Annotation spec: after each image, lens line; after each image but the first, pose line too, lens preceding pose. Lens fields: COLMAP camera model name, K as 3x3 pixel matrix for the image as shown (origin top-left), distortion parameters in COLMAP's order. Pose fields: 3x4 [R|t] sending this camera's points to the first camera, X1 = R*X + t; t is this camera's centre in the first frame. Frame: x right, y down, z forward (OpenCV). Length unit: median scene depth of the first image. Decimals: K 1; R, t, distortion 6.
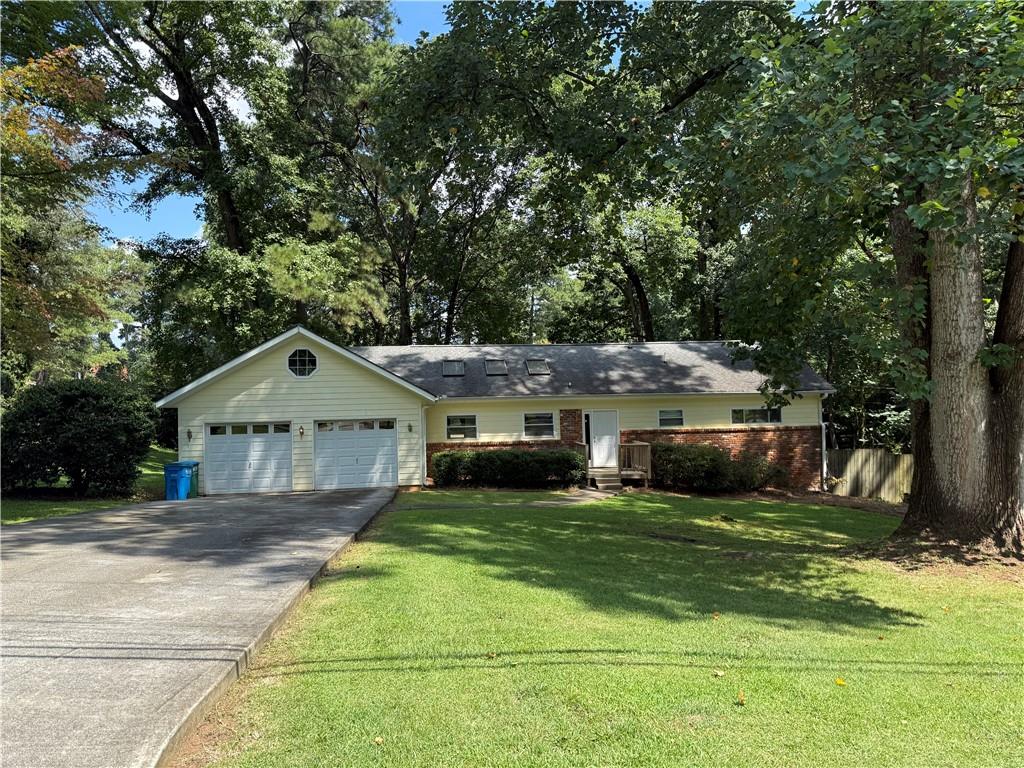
lens RADIAL K [[720.0, 0, 512.0], [0, 720.0, 384.0], [0, 0, 1]] dist [0.136097, -0.195465]
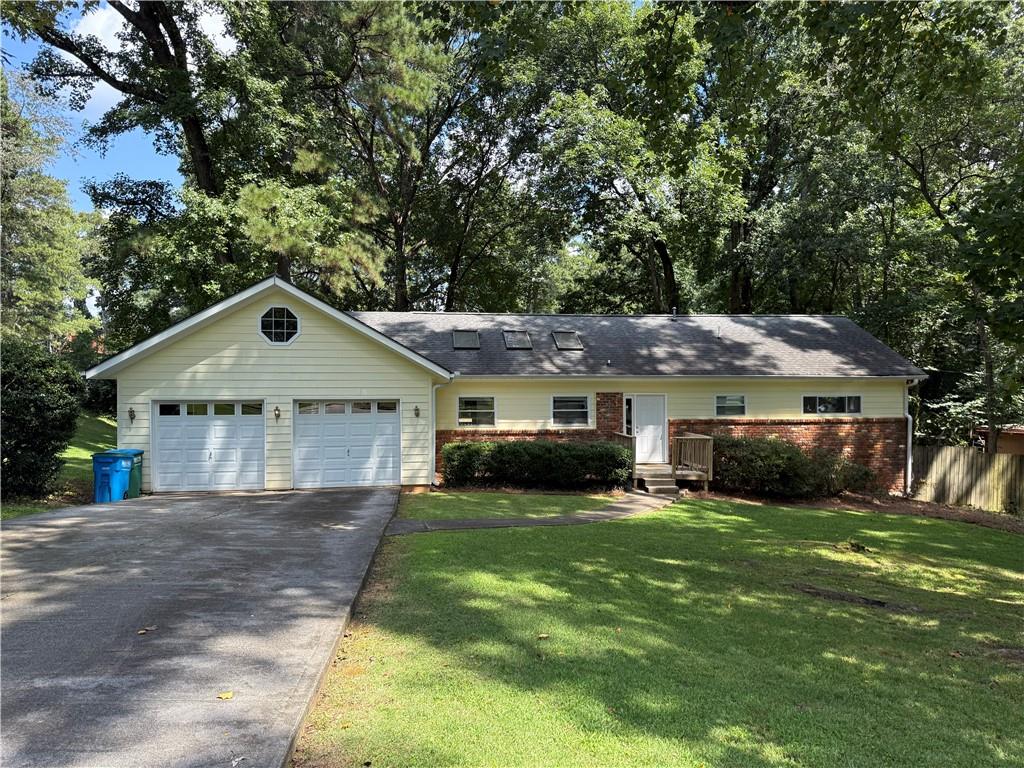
lens RADIAL K [[727.7, 0, 511.2], [0, 727.7, 385.4], [0, 0, 1]] dist [0.088577, -0.106489]
pose [[0.999681, 0.021132, 0.013819, -0.039548], [-0.021510, 0.999381, 0.027827, 0.006232], [-0.013222, -0.028116, 0.999517, 0.166937]]
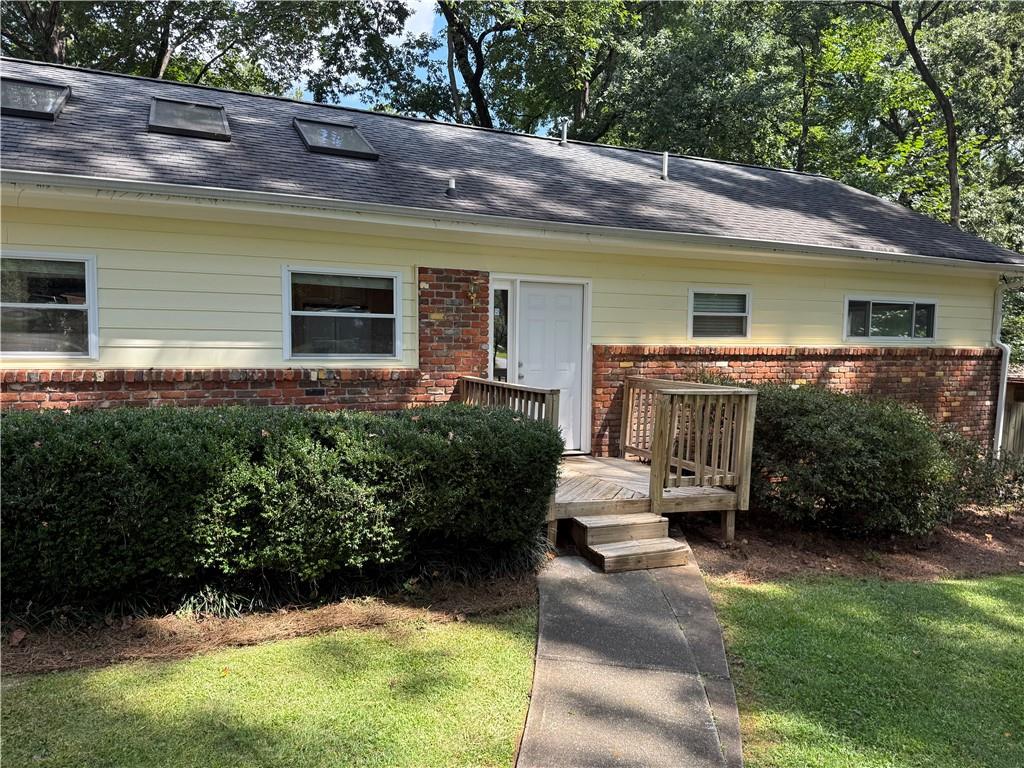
lens RADIAL K [[730.5, 0, 509.3], [0, 730.5, 385.9], [0, 0, 1]] dist [0.057717, -0.053730]
pose [[0.949024, 0.014732, 0.314861, 0.007483], [-0.044761, 0.995083, 0.088354, 0.052491], [-0.312011, -0.097944, 0.945017, 0.663636]]
